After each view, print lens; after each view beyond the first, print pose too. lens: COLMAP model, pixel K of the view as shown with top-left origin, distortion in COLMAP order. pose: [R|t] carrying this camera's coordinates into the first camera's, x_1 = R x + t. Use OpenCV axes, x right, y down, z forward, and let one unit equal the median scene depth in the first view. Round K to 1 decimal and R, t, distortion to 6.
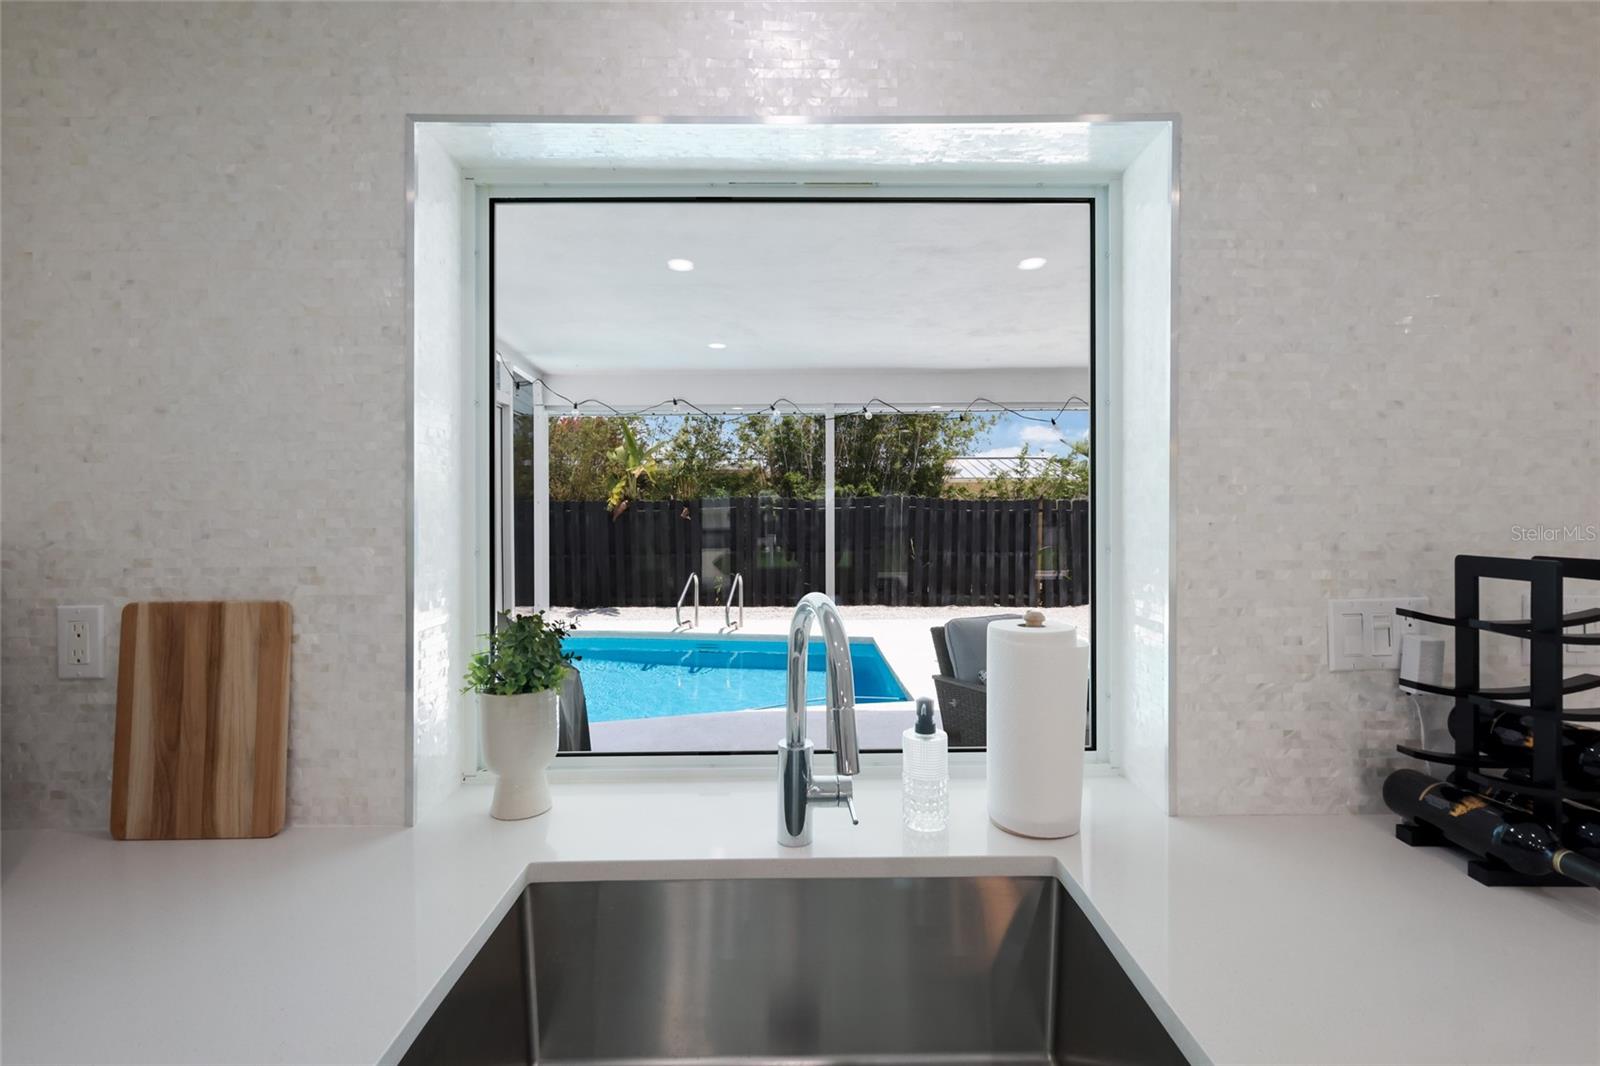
lens RADIAL K [[763.8, 0, 815.2], [0, 763.8, 522.5], [0, 0, 1]] dist [0.000980, -0.000419]
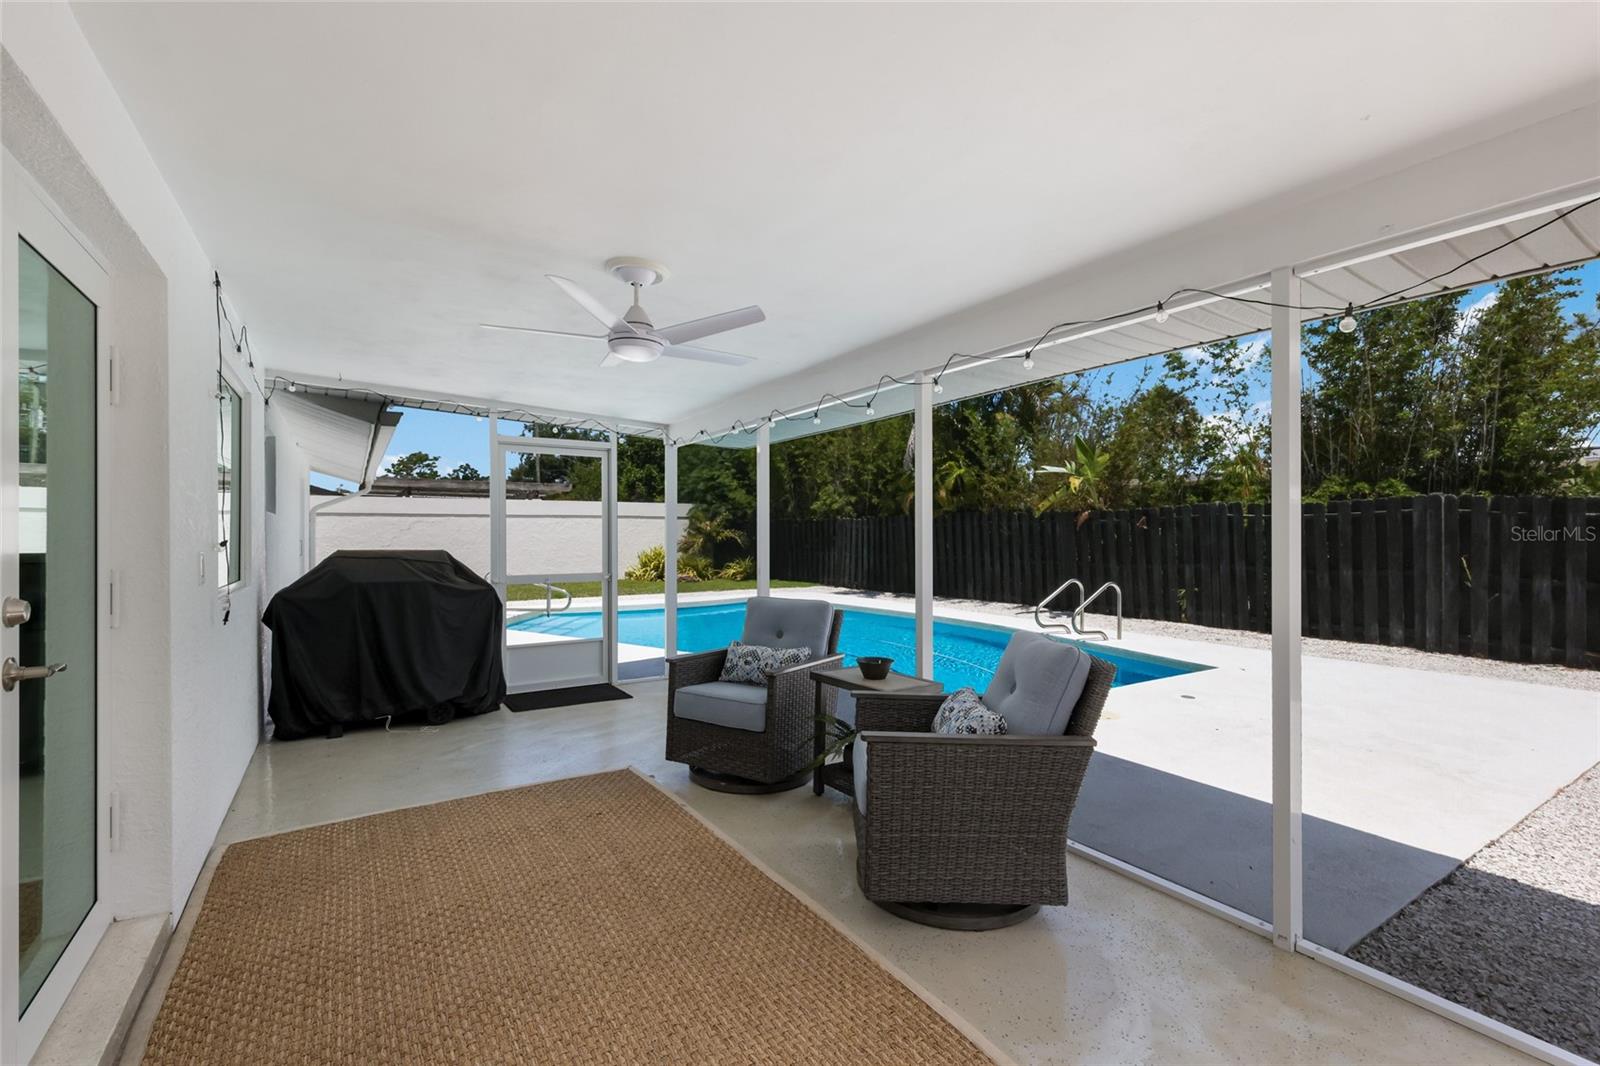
lens RADIAL K [[699.8, 0, 805.6], [0, 699.8, 536.8], [0, 0, 1]] dist [0.012253, -0.000472]
pose [[0.528405, 0.009361, -0.848941, 0.364455], [-0.015434, 0.999880, 0.001419, 0.011597], [0.848852, 0.012353, 0.528486, 0.164659]]
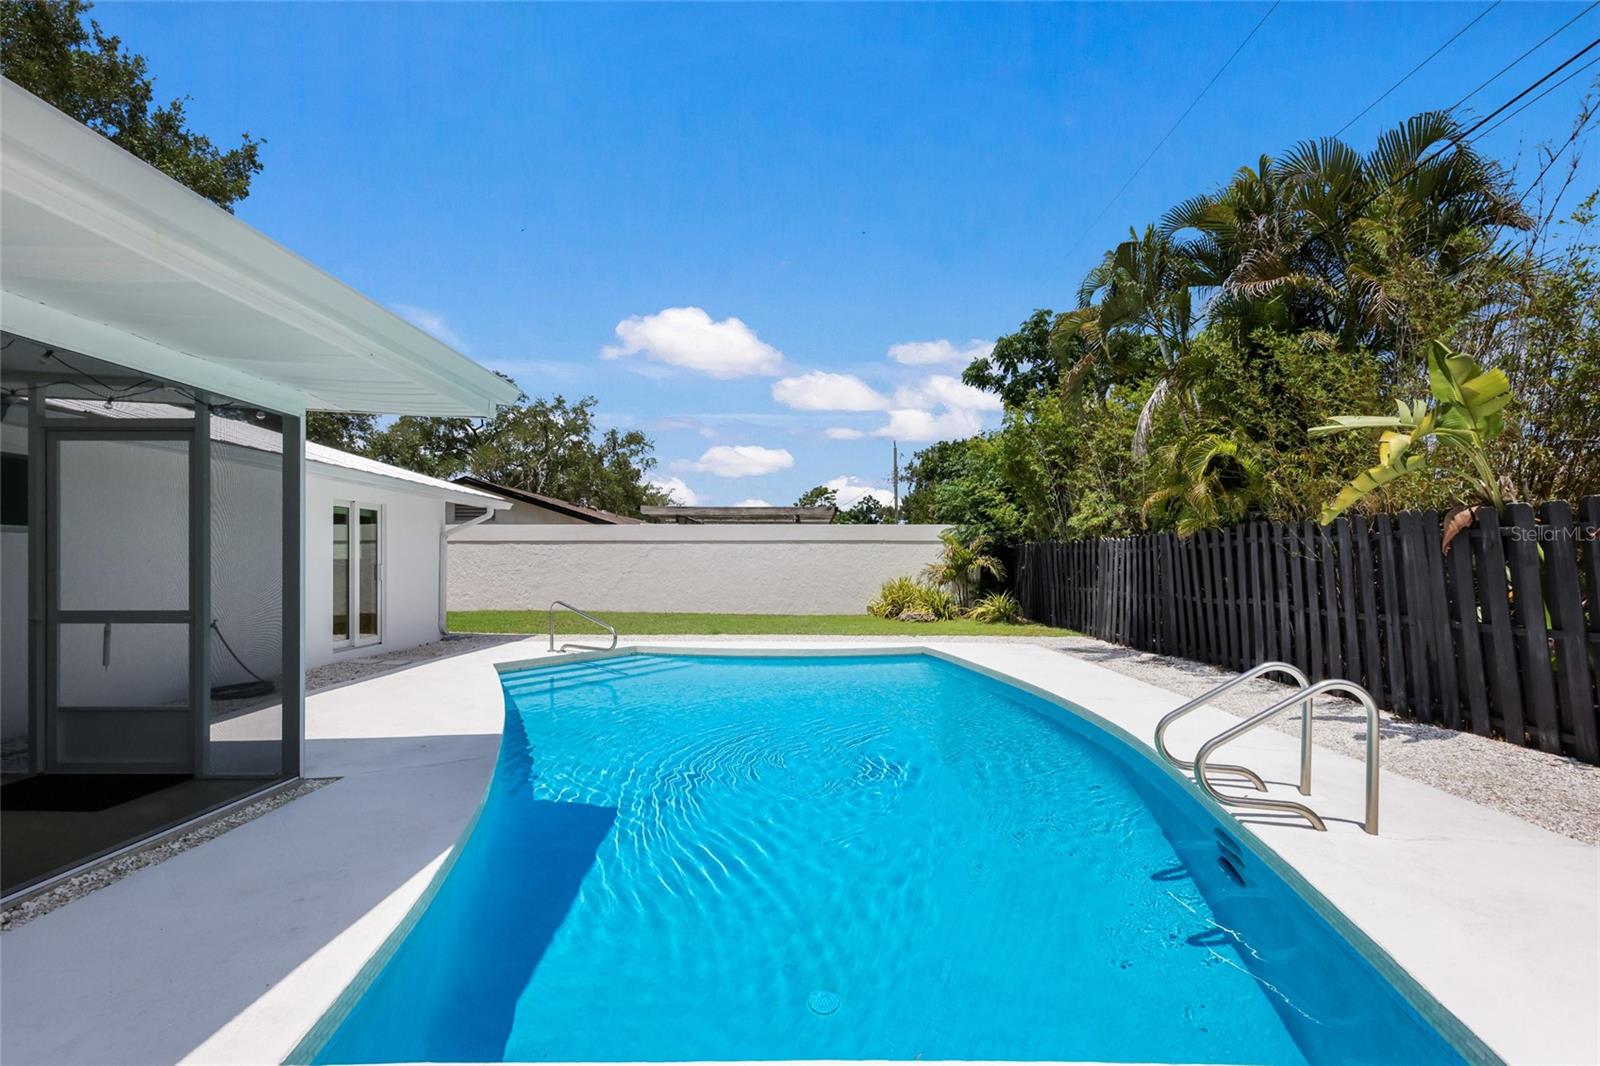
lens RADIAL K [[729.6, 0, 806.0], [0, 729.6, 573.4], [0, 0, 1]] dist [0.000426, 0.000095]
pose [[-0.029836, 0.020181, -0.999351, 0.211585], [-0.015665, 0.999664, 0.020655, 0.008910], [0.999432, 0.016271, -0.029509, 0.610482]]
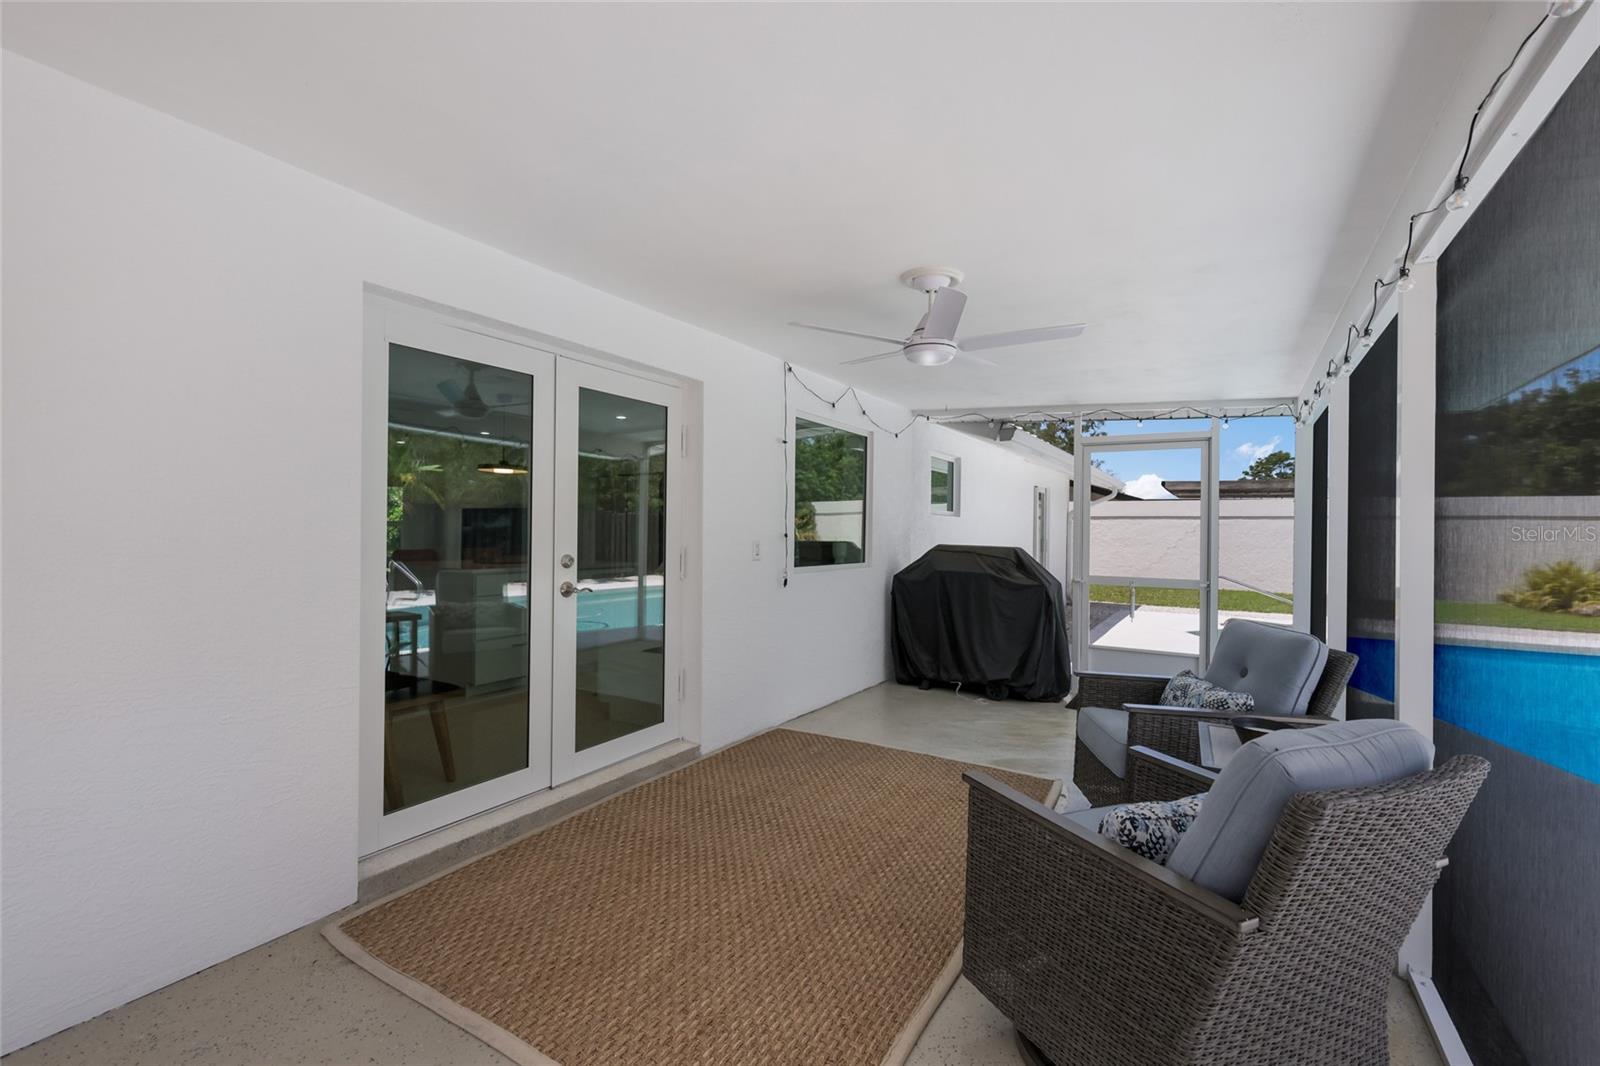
lens RADIAL K [[699.8, 0, 808.5], [0, 699.8, 524.9], [0, 0, 1]] dist [0.012253, -0.000472]
pose [[-0.529677, -0.009131, -0.848150, 0.365864], [-0.024893, 0.999679, 0.004783, 0.009542], [0.847834, 0.023646, -0.529734, 0.327386]]
